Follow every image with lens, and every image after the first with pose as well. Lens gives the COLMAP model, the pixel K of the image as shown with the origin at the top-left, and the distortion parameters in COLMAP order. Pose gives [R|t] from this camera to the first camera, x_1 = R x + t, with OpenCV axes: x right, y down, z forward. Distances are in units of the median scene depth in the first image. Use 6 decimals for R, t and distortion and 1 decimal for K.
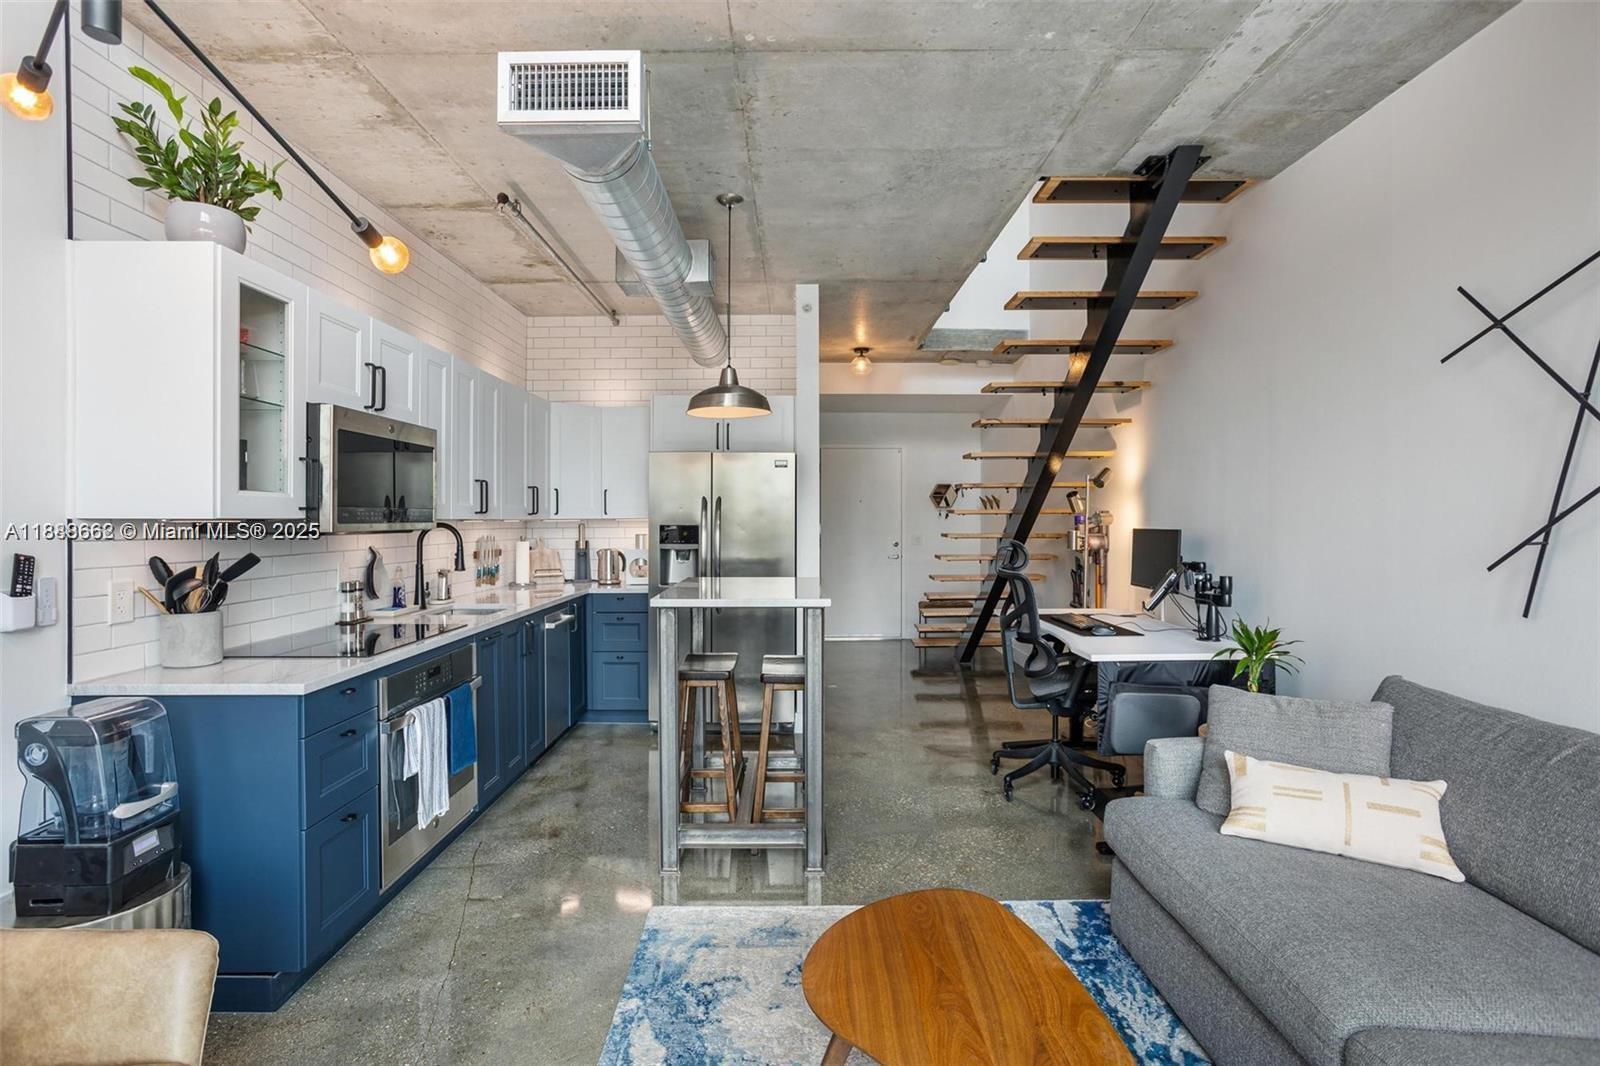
lens RADIAL K [[780.2, 0, 795.2], [0, 780.2, 523.8], [0, 0, 1]] dist [-0.051353, 0.032552]
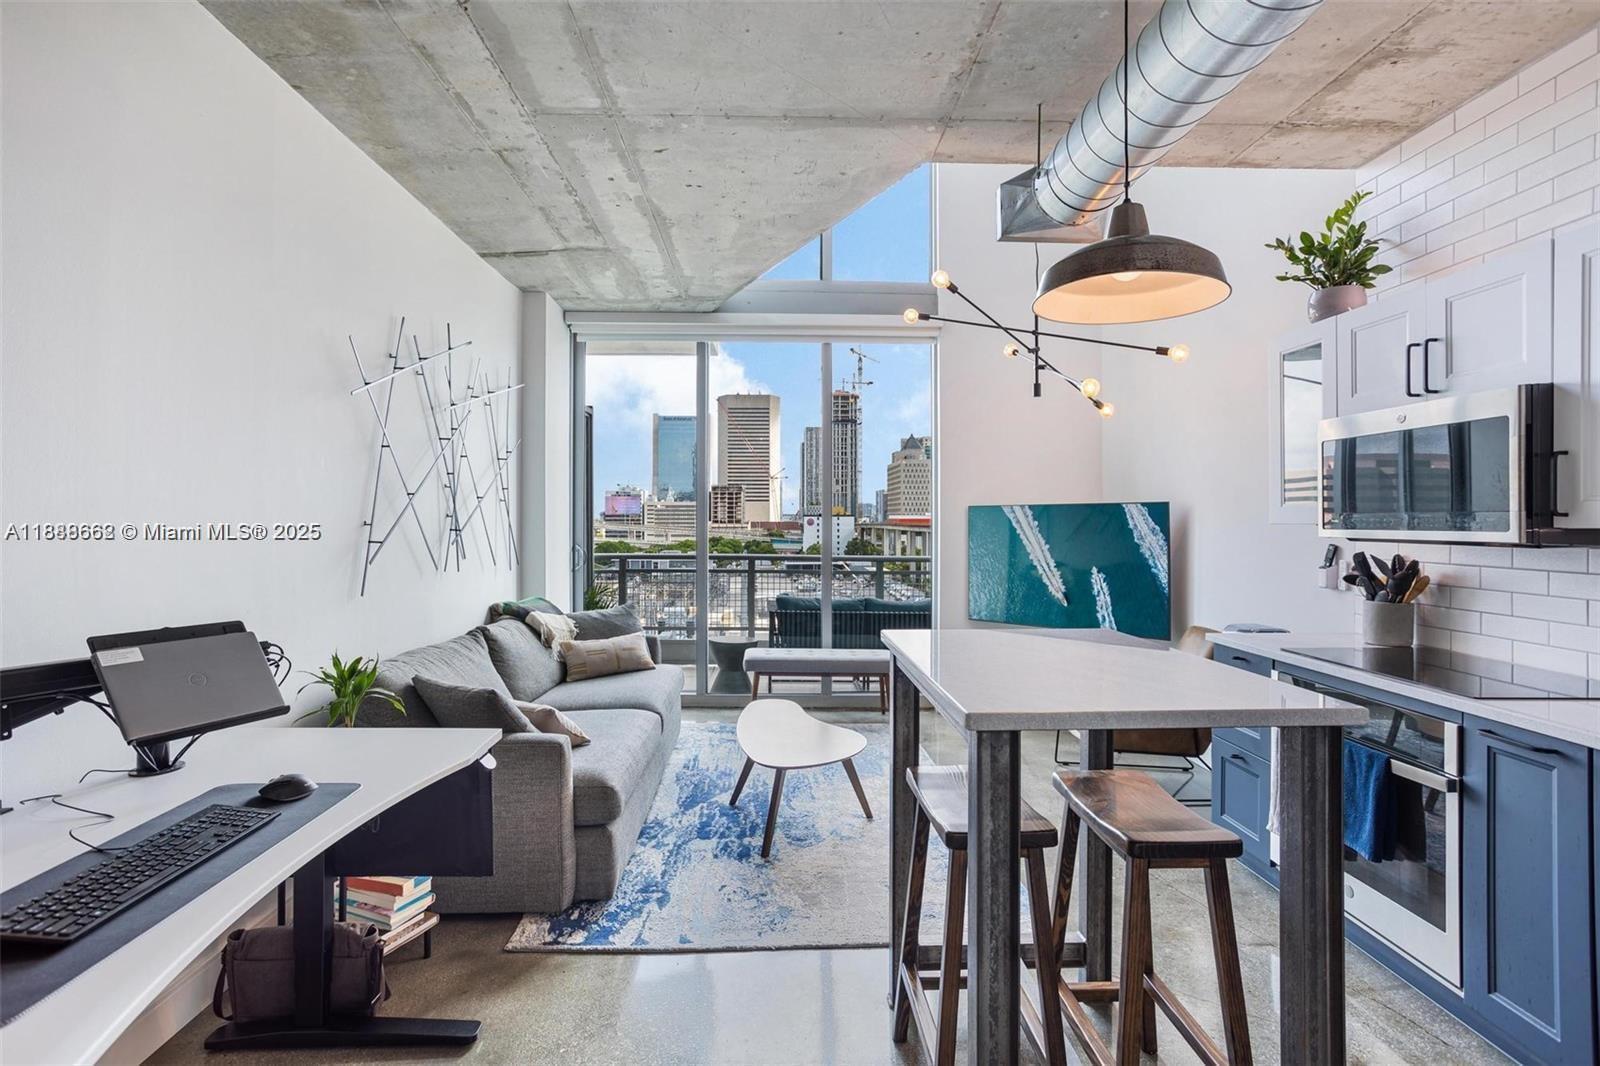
lens RADIAL K [[780.2, 0, 795.2], [0, 780.2, 523.8], [0, 0, 1]] dist [-0.051353, 0.032552]
pose [[-0.999422, 0.001029, -0.033976, 0.170320], [0.000648, 0.999937, 0.011224, -0.019729], [0.033986, 0.011195, -0.999360, 1.922442]]
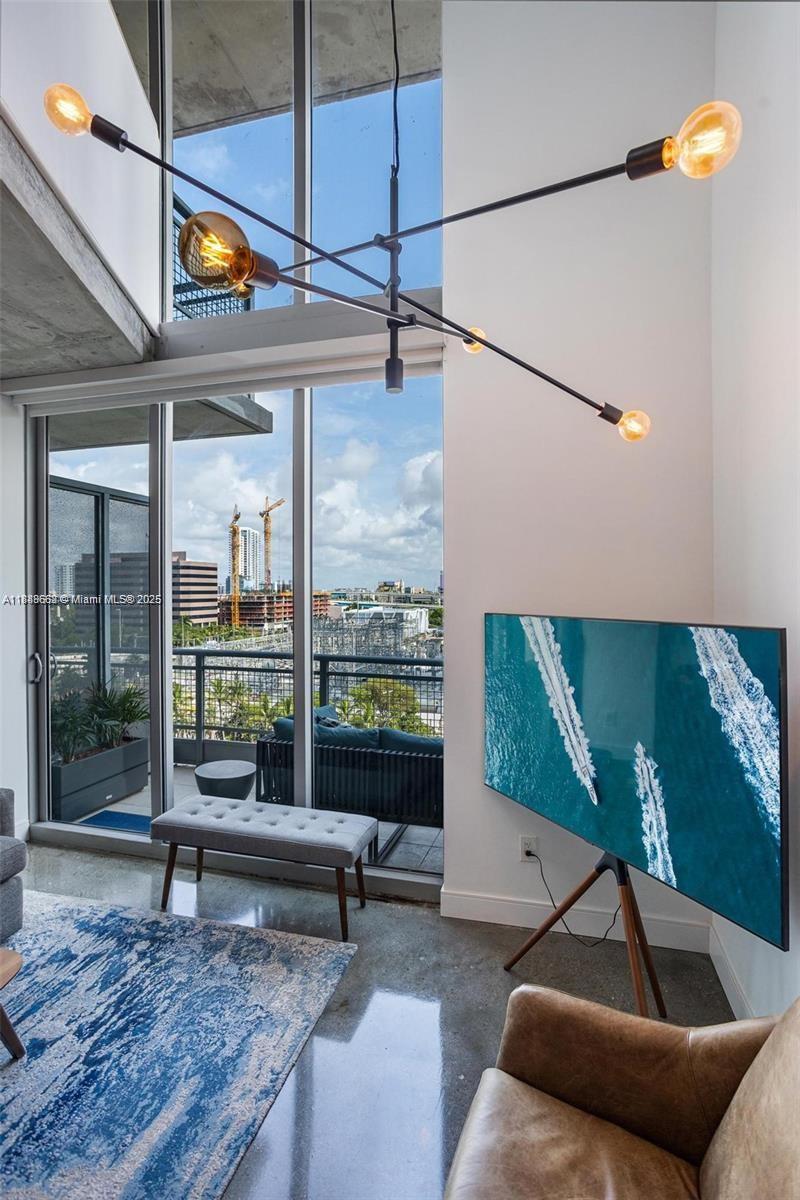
lens RADIAL K [[583.1, 0, 407.5], [0, 583.1, 596.3], [0, 0, 1]] dist [-0.045261, 0.030230]
pose [[-0.966285, 0.002280, 0.257464, -0.503132], [0.006688, 0.999846, 0.016246, -0.087555], [-0.257387, 0.017420, -0.966151, 0.870177]]
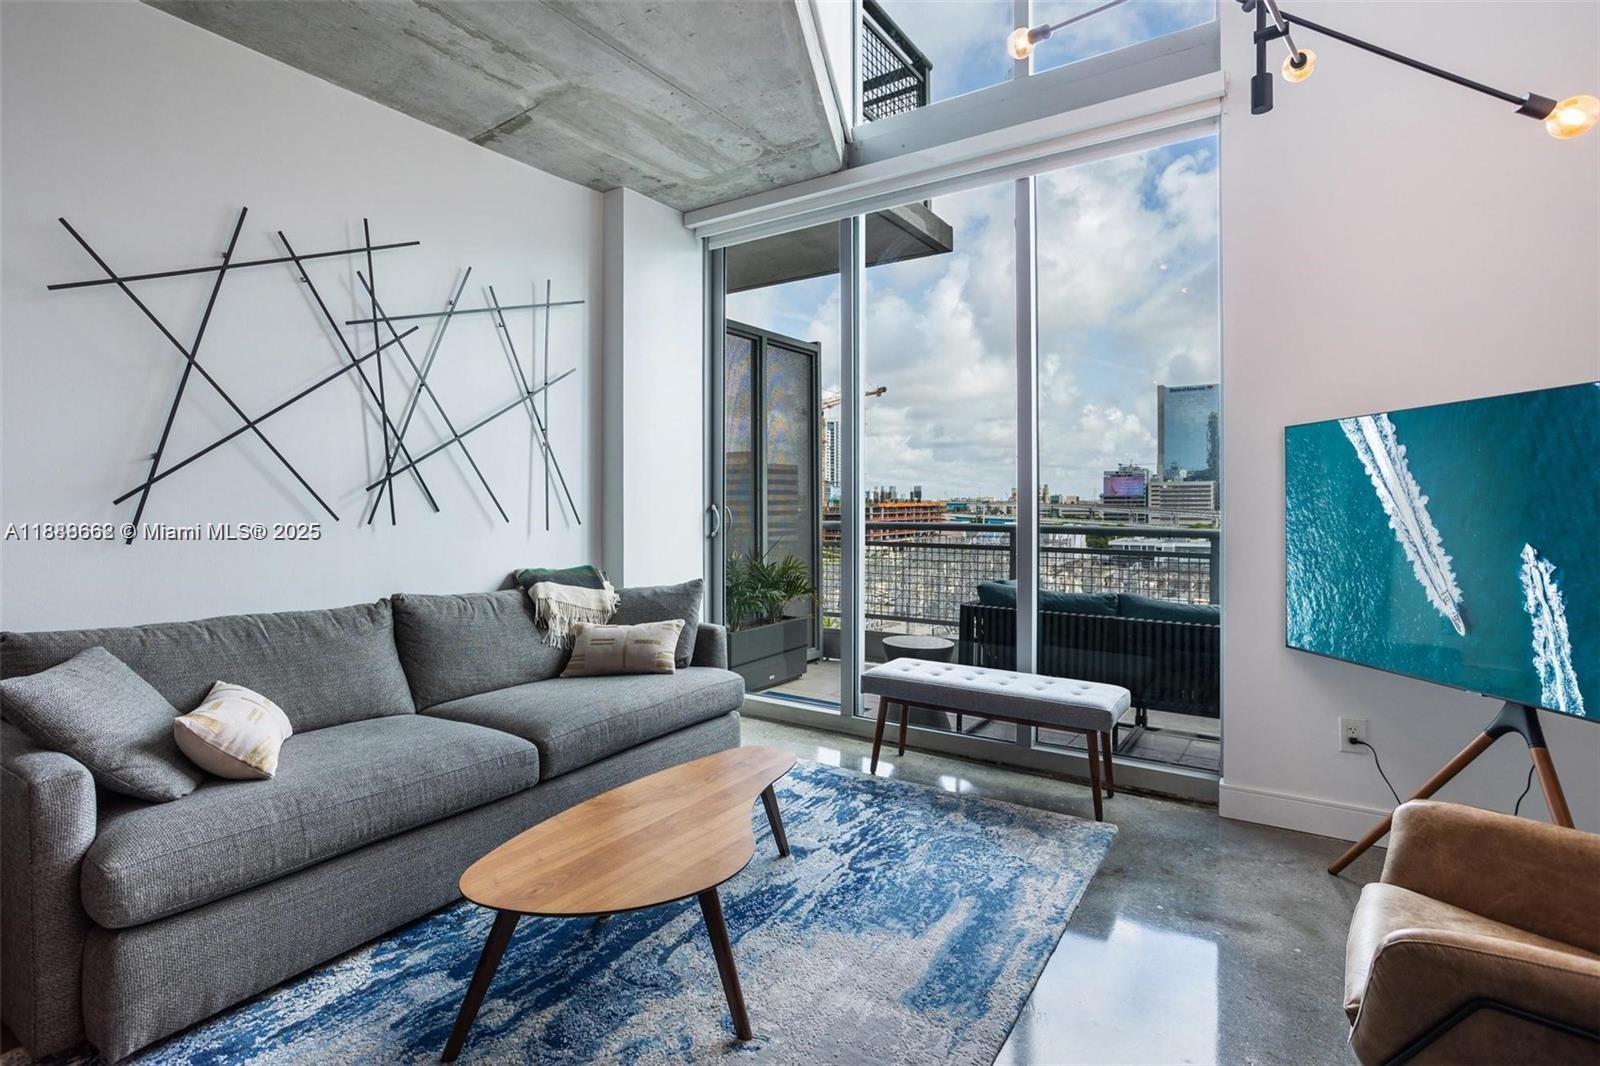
lens RADIAL K [[789.2, 0, 793.4], [0, 789.2, 497.7], [0, 0, 1]] dist [0.002419, -0.048953]
pose [[-0.837301, 0.008689, 0.546673, -0.397910], [0.008968, 0.999957, -0.002158, 0.051680], [-0.546669, 0.003095, -0.837343, 1.128677]]
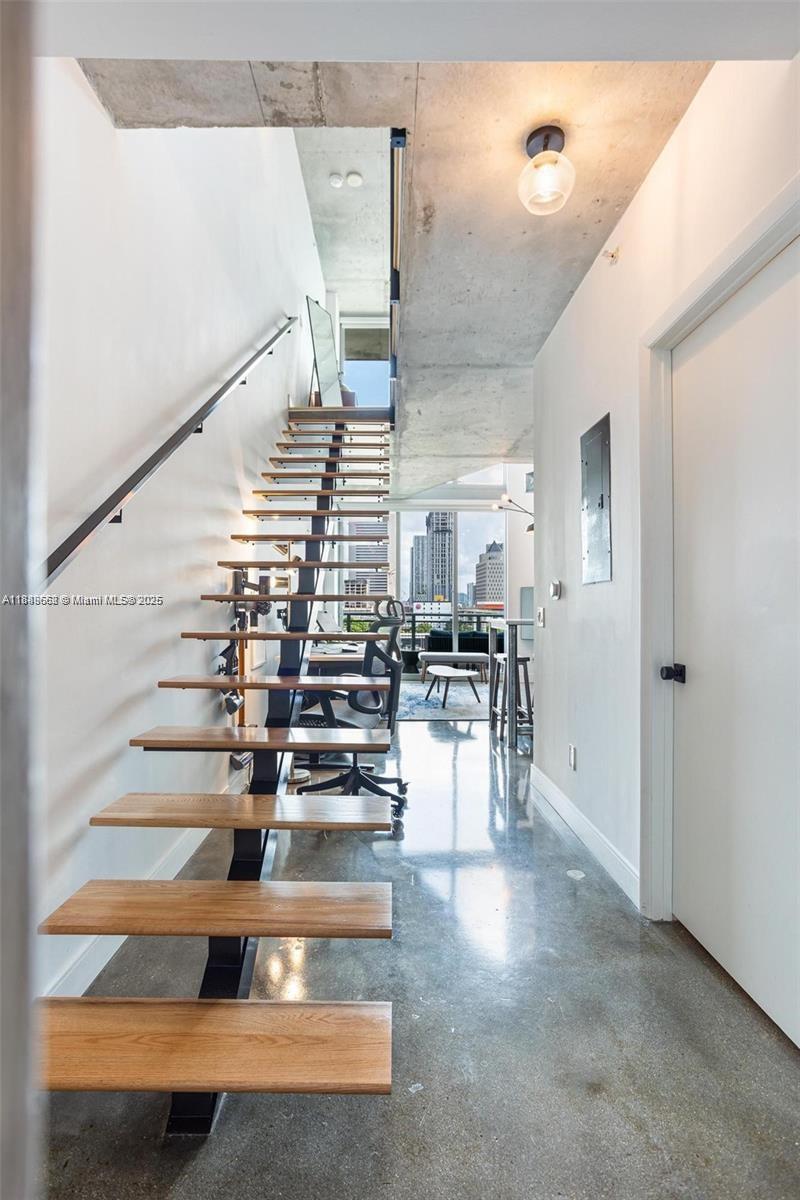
lens RADIAL K [[593.3, 0, 400.0], [0, 593.3, 600.0], [0, 0, 1]] dist [0.003157, 0.000633]
pose [[-0.999692, 0.002902, -0.024630, 0.424490], [0.002989, 0.999989, -0.003484, 0.046187], [0.024620, -0.003557, -0.999691, 3.291488]]
